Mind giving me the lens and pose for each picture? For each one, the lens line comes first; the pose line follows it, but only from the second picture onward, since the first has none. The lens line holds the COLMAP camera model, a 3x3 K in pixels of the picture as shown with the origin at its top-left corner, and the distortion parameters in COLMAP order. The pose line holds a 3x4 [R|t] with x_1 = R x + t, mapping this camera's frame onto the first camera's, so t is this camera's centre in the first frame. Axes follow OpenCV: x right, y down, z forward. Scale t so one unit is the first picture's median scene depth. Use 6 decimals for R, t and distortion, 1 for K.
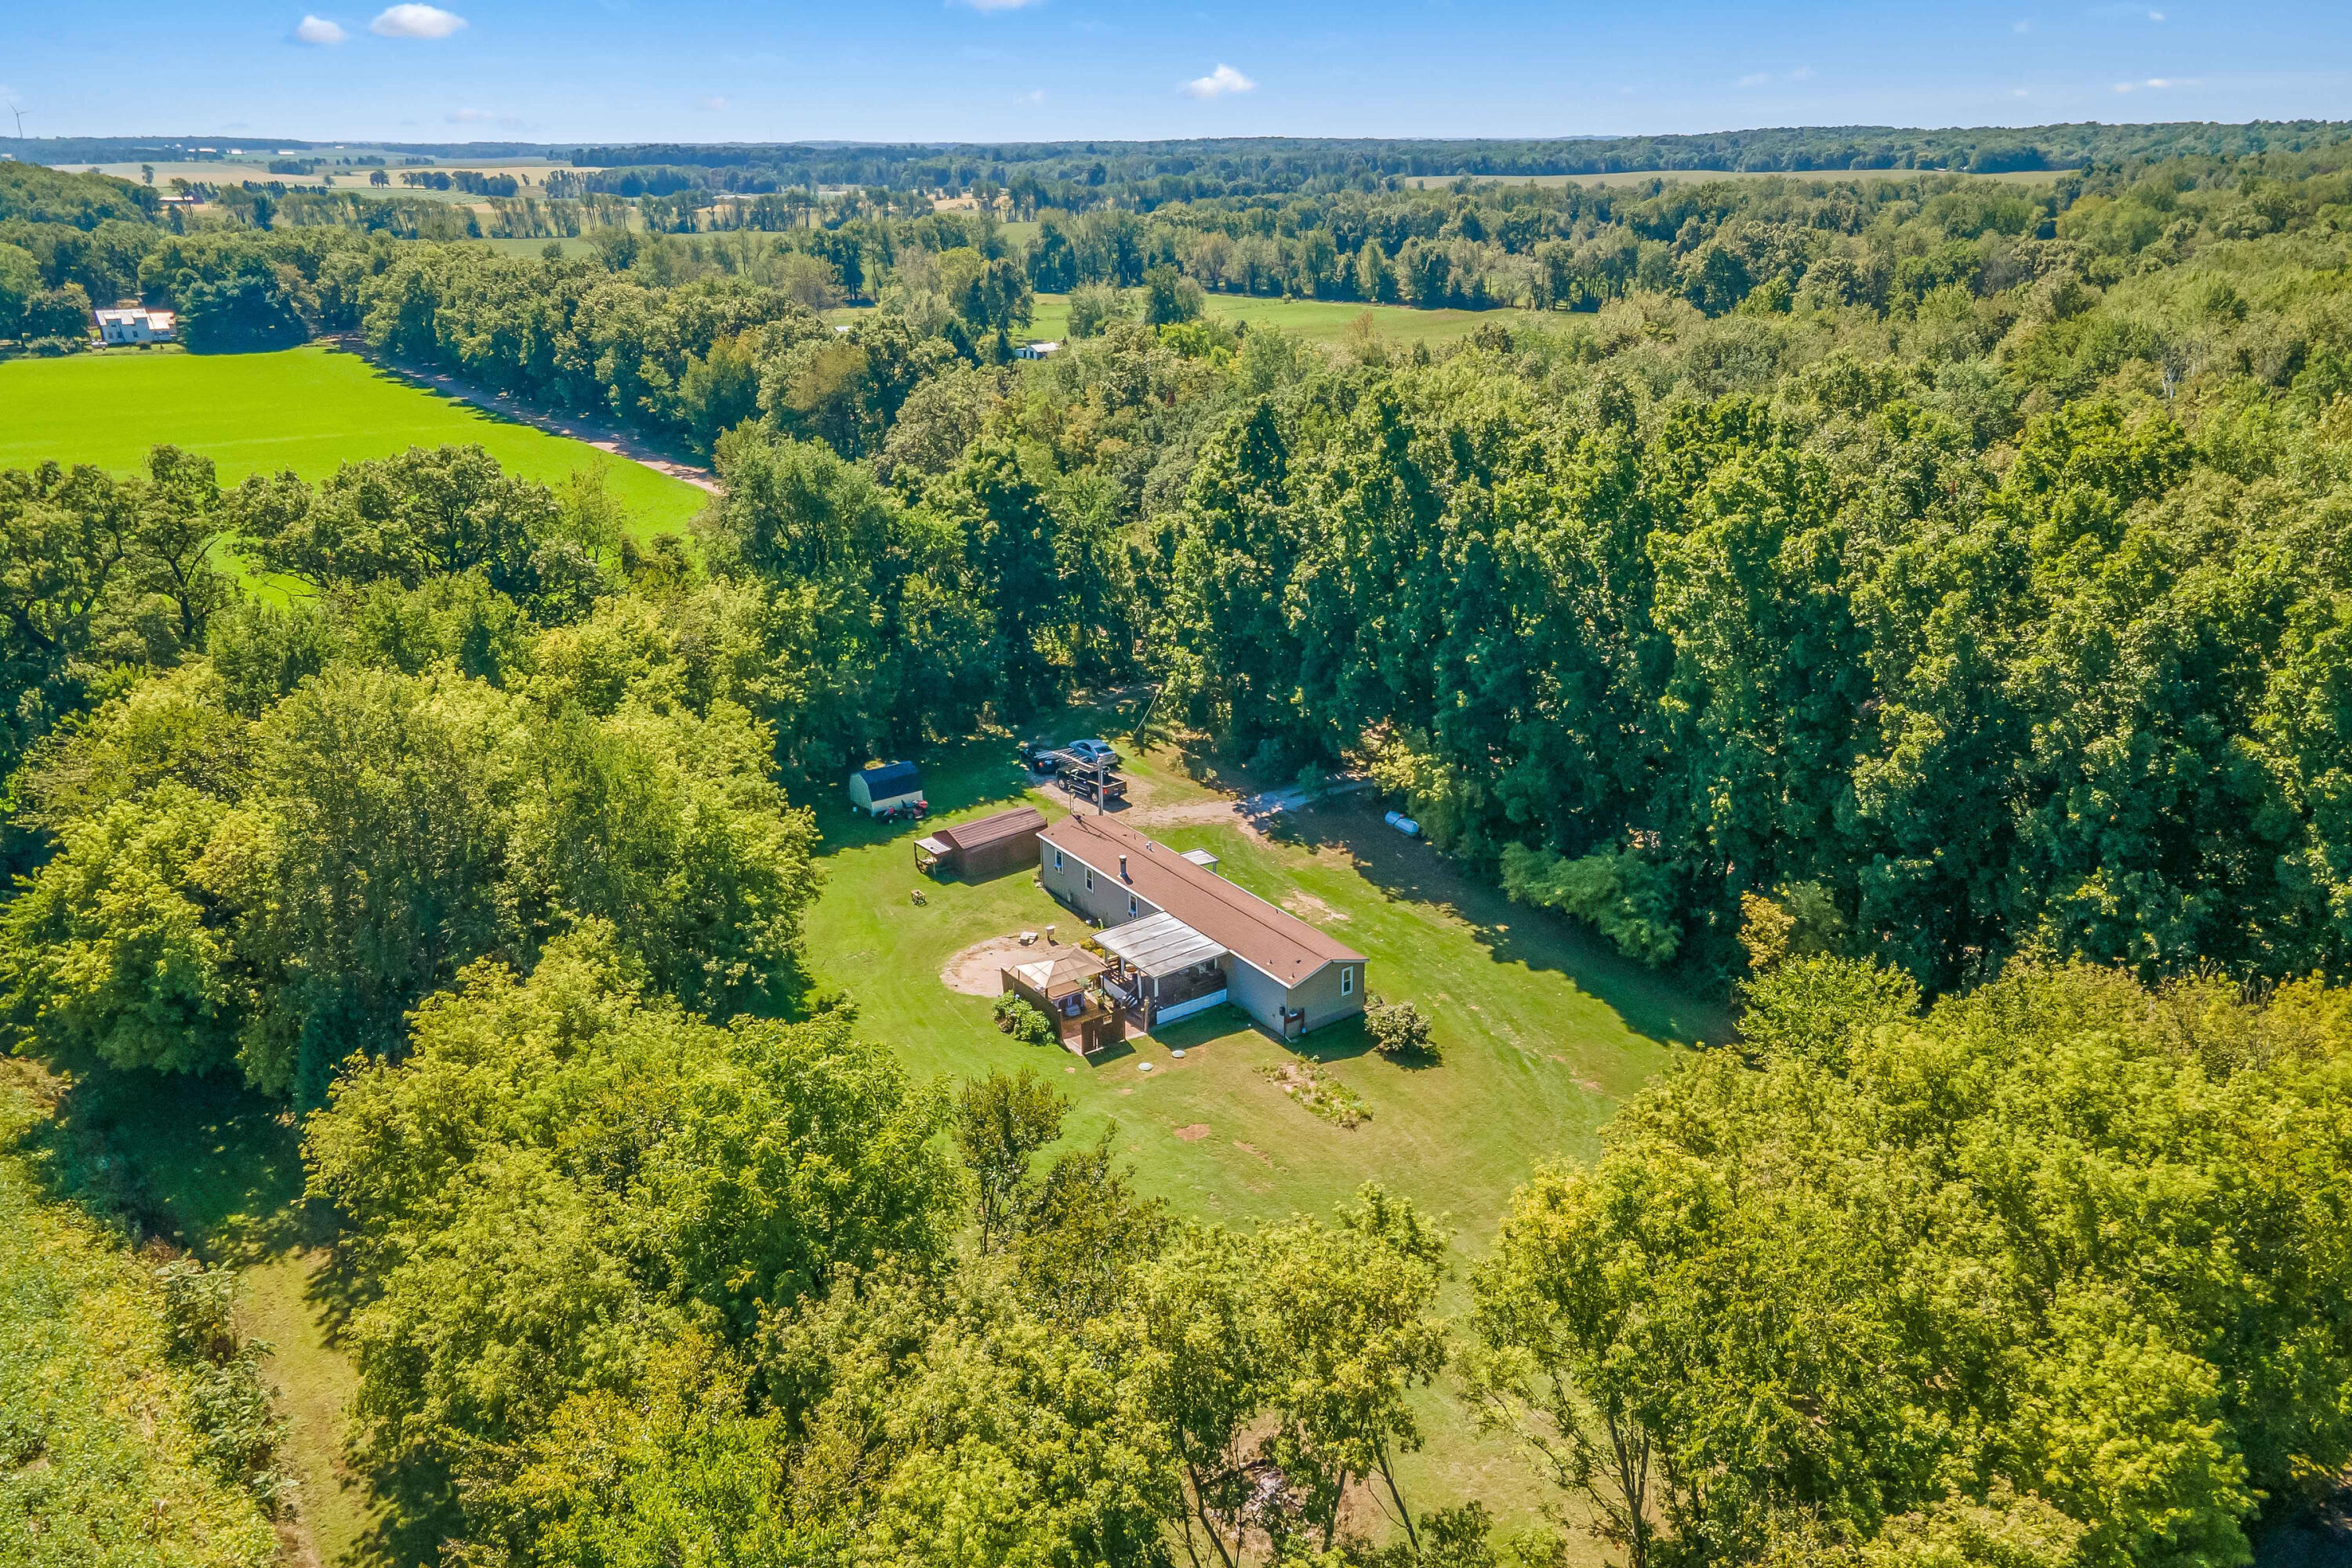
lens RADIAL K [[1610.2, 0, 1176.0], [0, 1610.2, 784.0], [0, 0, 1]] dist [-0.000724, -0.000041]
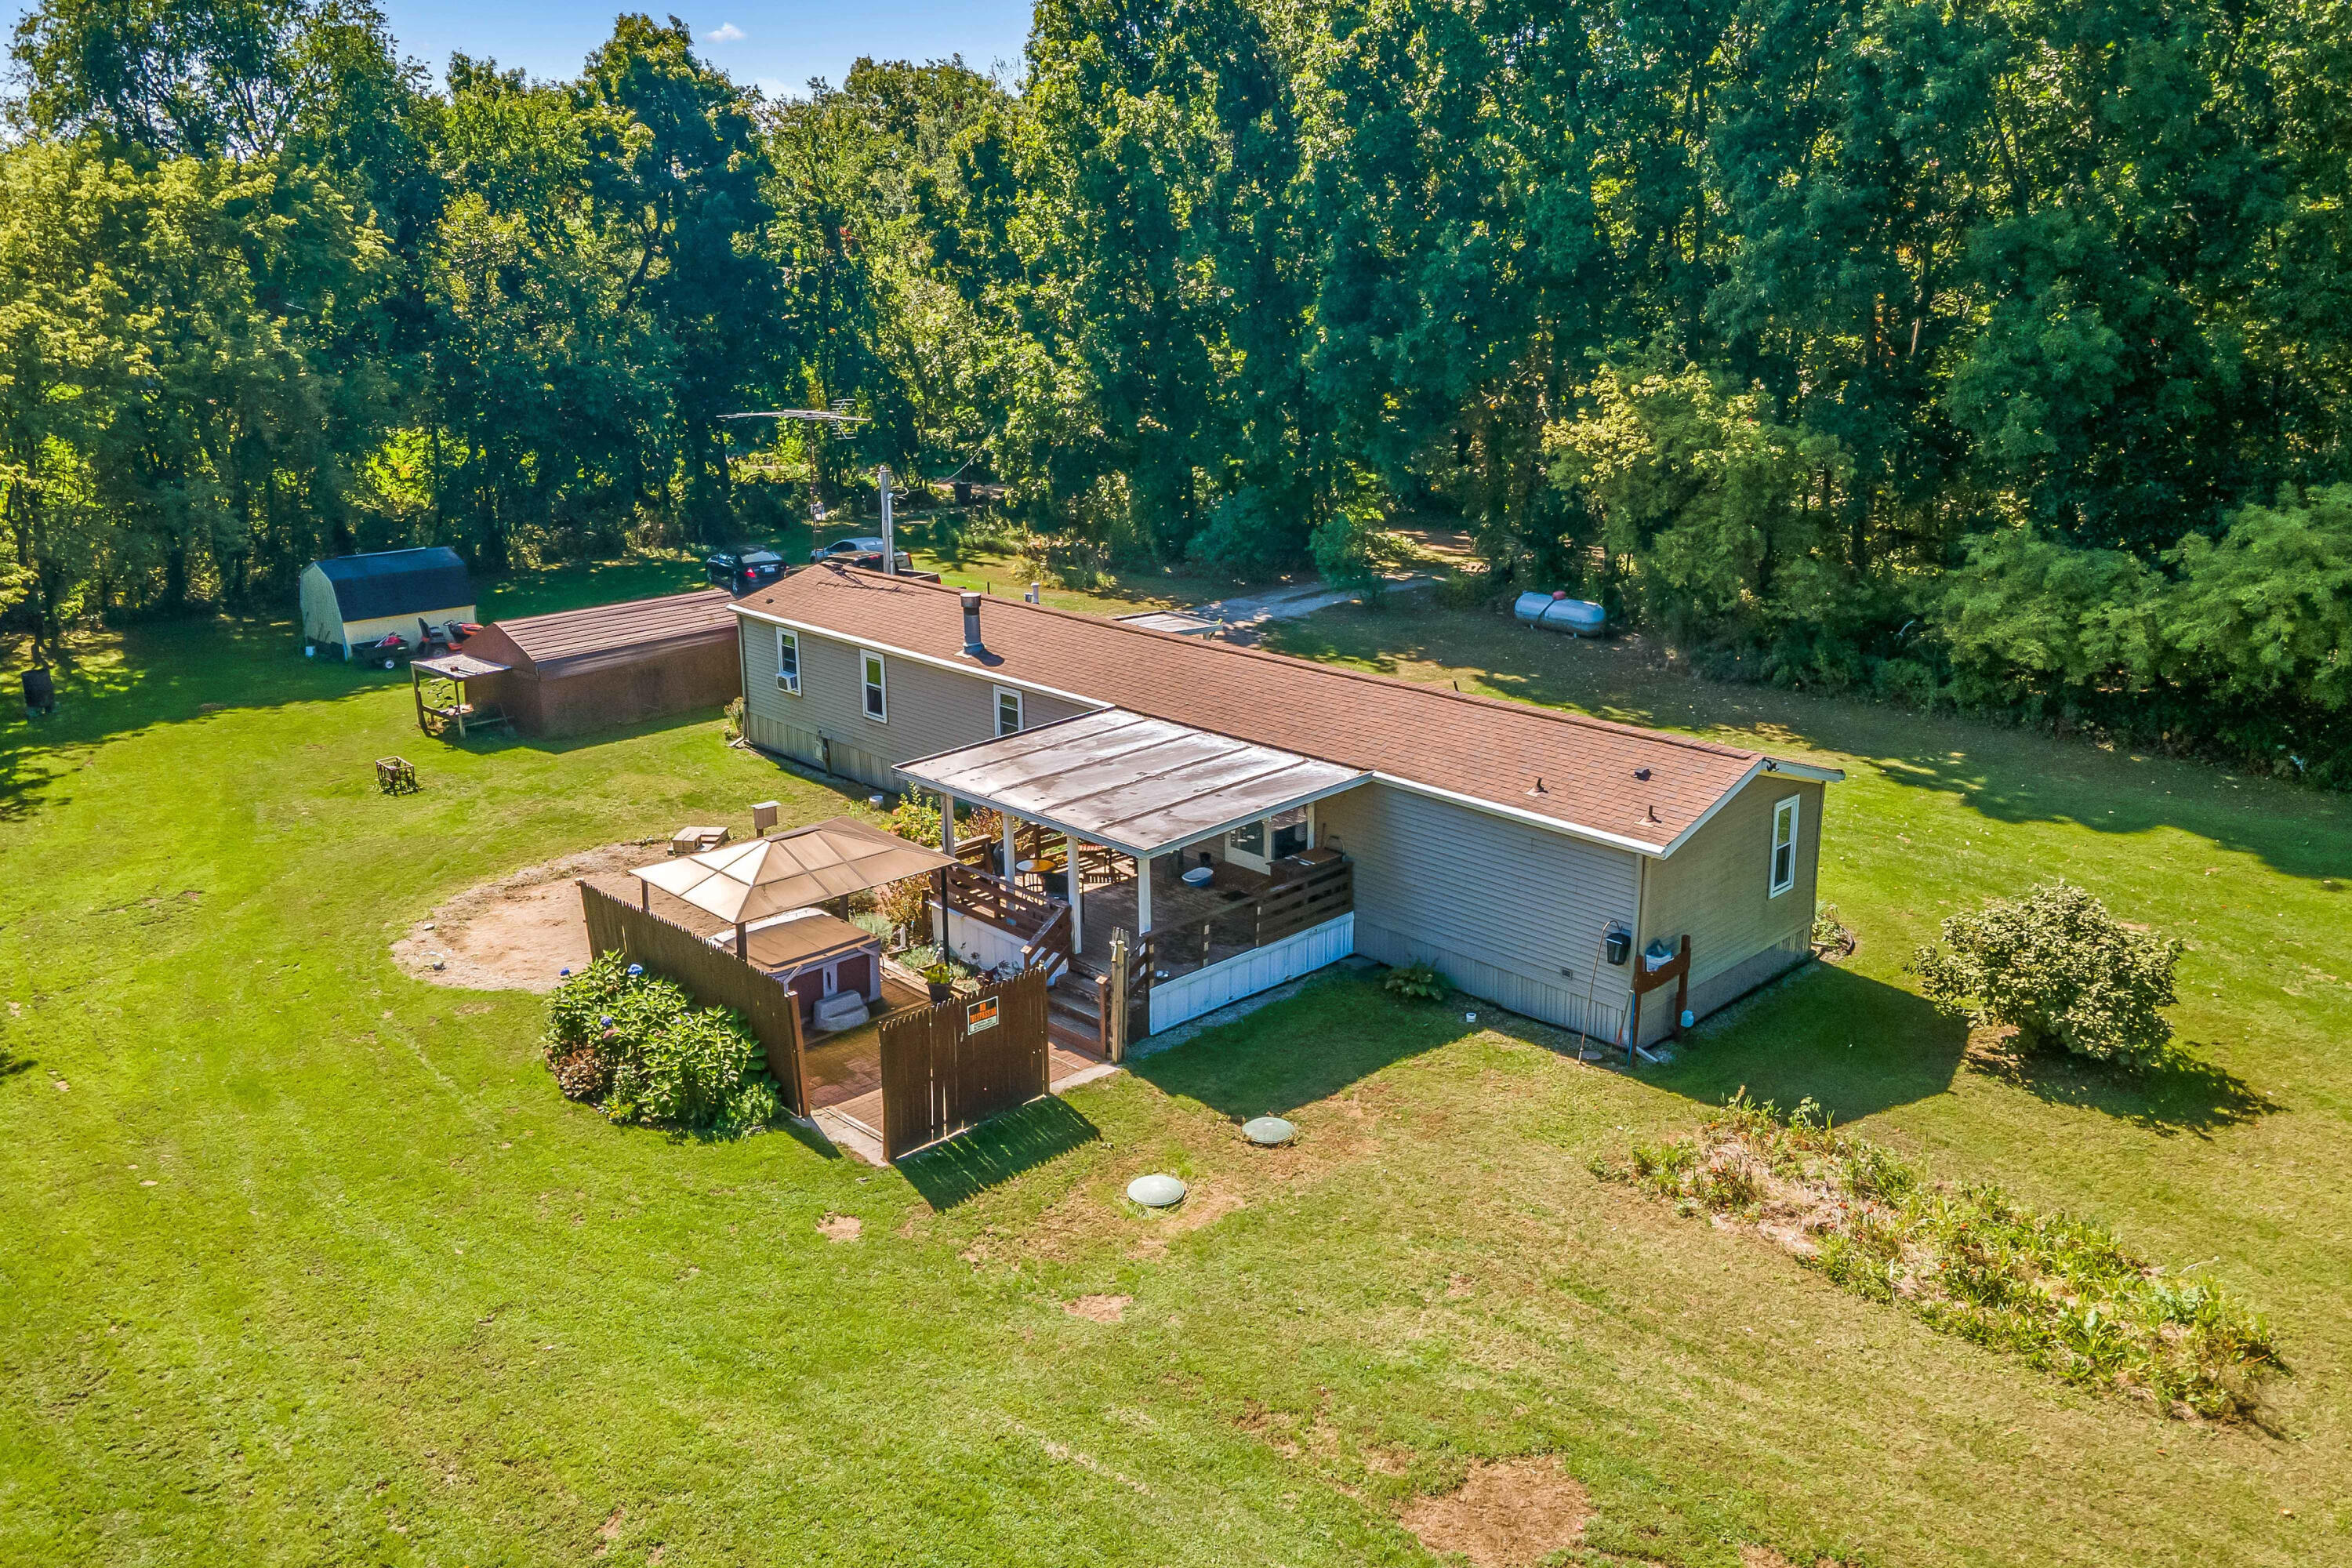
lens RADIAL K [[1600.0, 0, 1176.0], [0, 1600.0, 784.0], [0, 0, 1]] dist [0.029637, 0.001391]
pose [[0.987258, -0.038141, 0.154488, -0.048014], [0.048893, 0.996594, -0.066407, 0.122073], [-0.151429, 0.073114, 0.985760, 0.707922]]
